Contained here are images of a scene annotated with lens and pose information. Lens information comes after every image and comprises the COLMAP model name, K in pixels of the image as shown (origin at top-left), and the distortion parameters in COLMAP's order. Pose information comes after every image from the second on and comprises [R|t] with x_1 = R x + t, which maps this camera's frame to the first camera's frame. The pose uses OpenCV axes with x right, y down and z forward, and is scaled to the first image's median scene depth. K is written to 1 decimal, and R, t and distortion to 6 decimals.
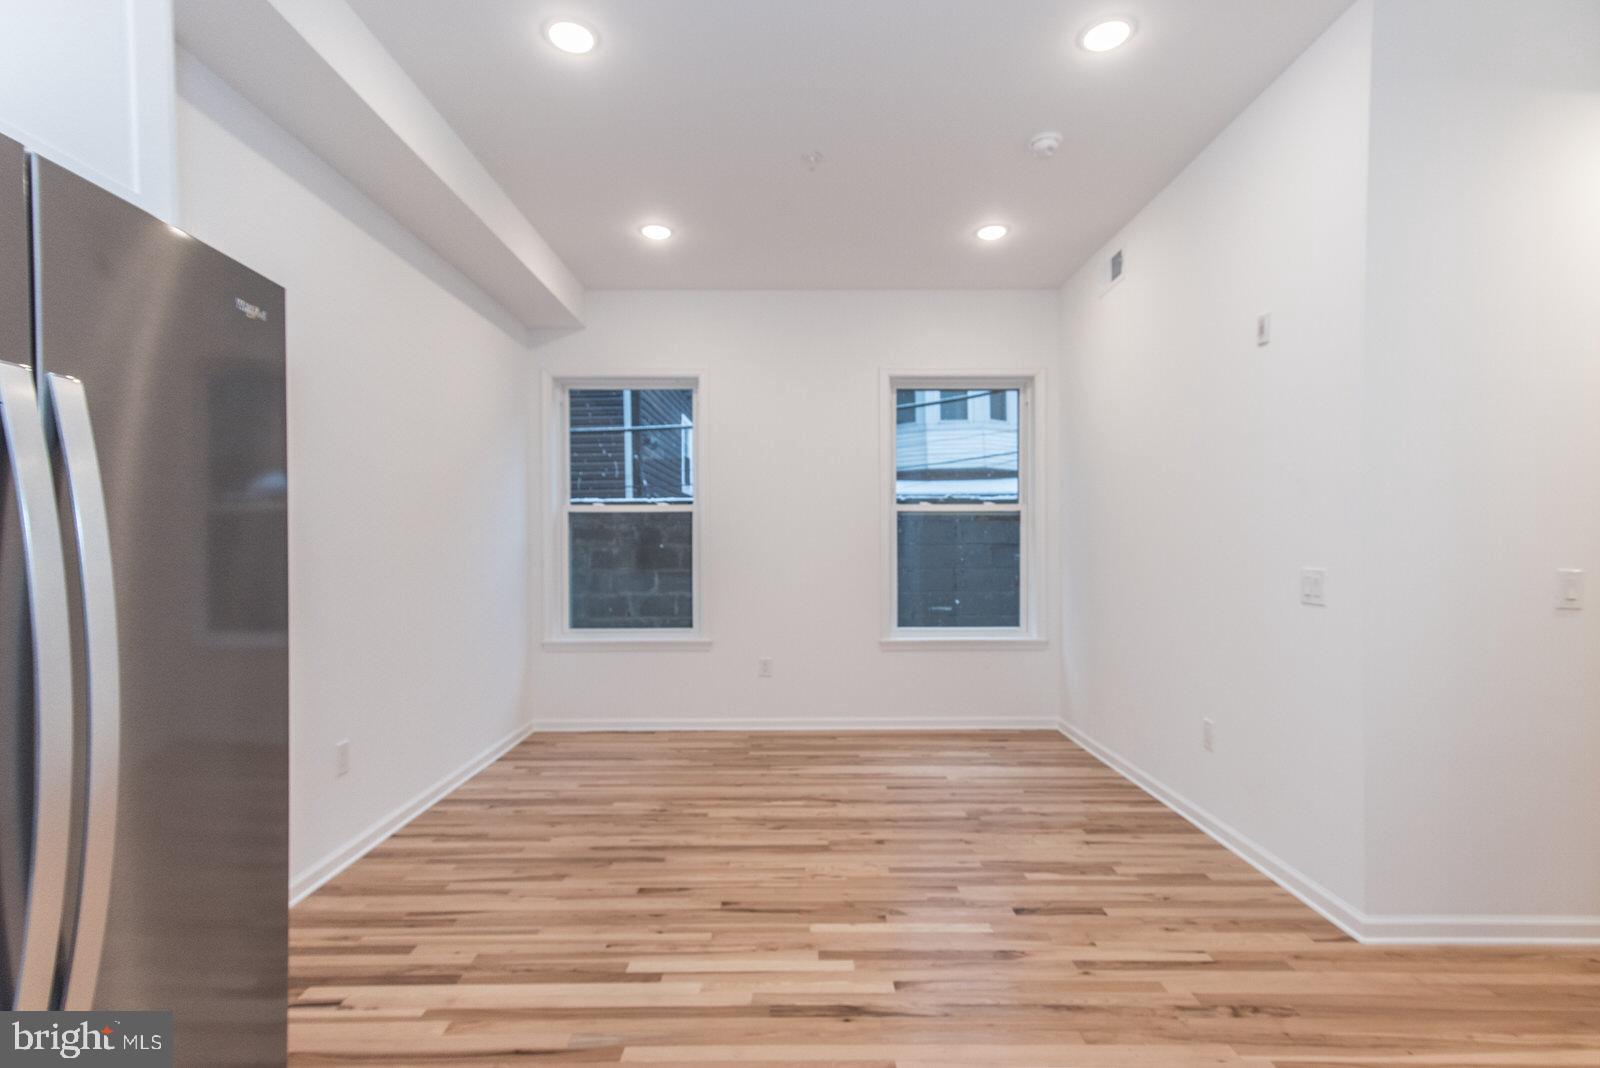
lens RADIAL K [[814.2, 0, 798.5], [0, 814.2, 549.7], [0, 0, 1]] dist [0.006970, -0.004166]
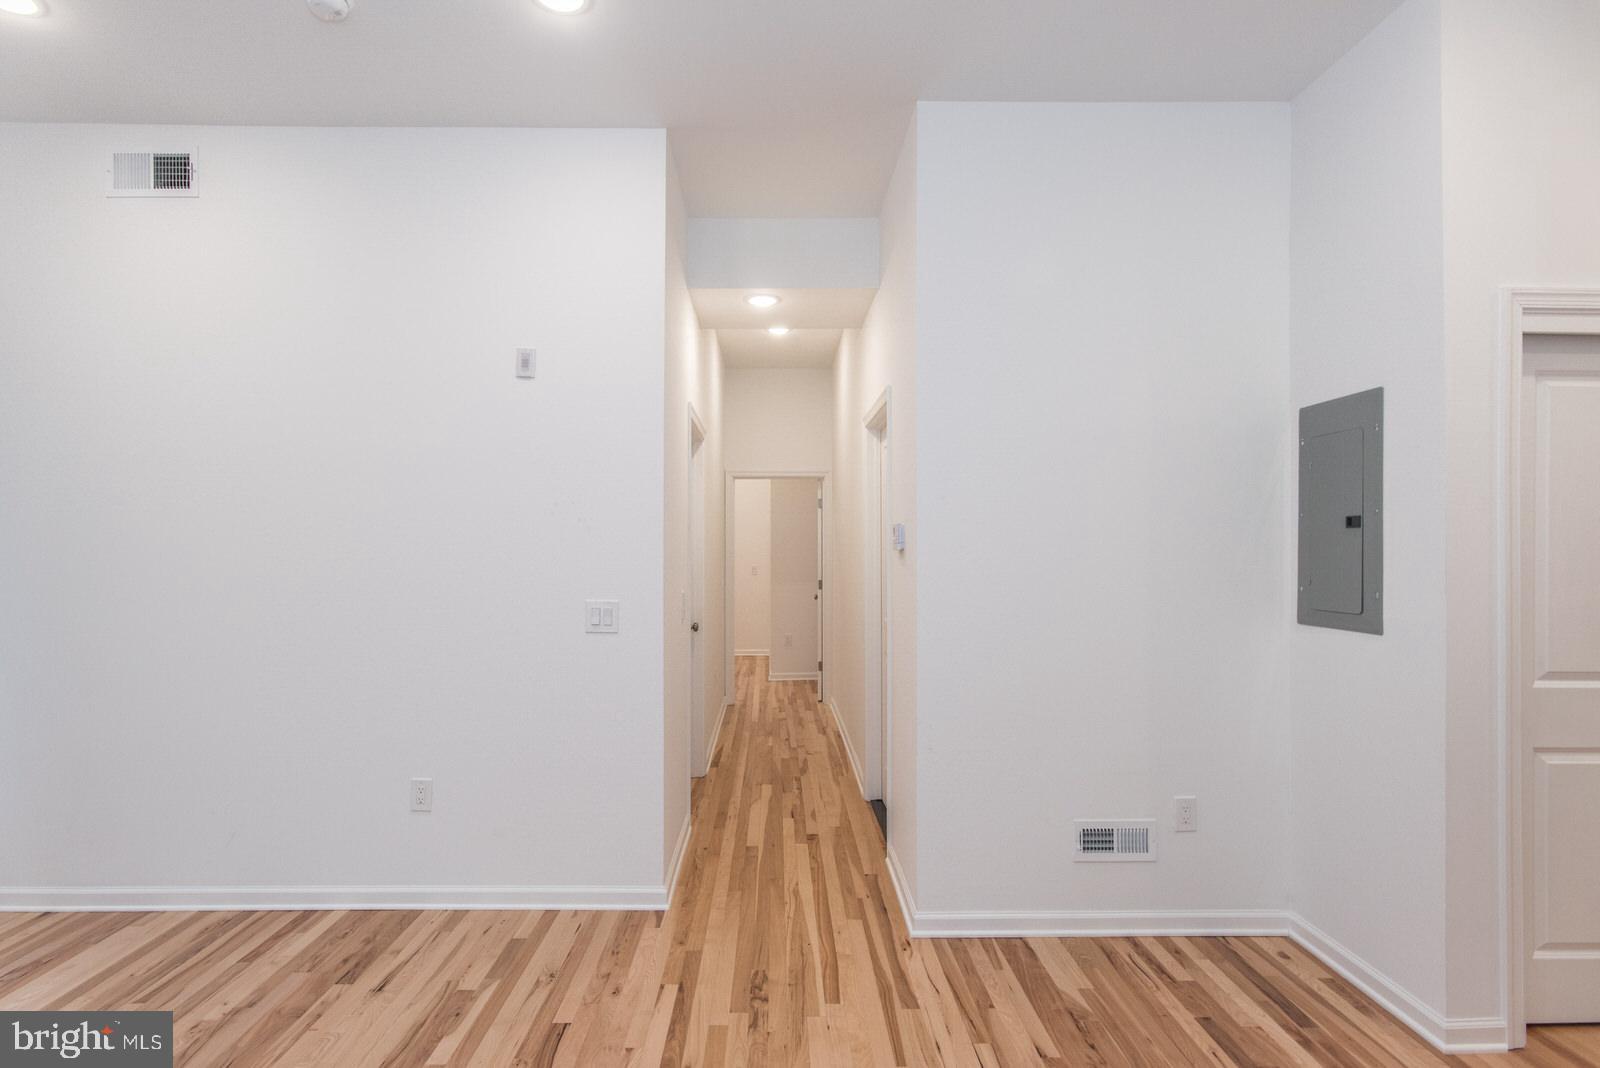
lens RADIAL K [[814.2, 0, 793.3], [0, 814.2, 532.9], [0, 0, 1]] dist [0.006970, -0.004166]
pose [[-0.023833, 0.008849, 0.999677, -0.457103], [0.002842, 0.999957, -0.008784, -0.055281], [-0.999712, 0.002632, -0.023857, 0.734941]]
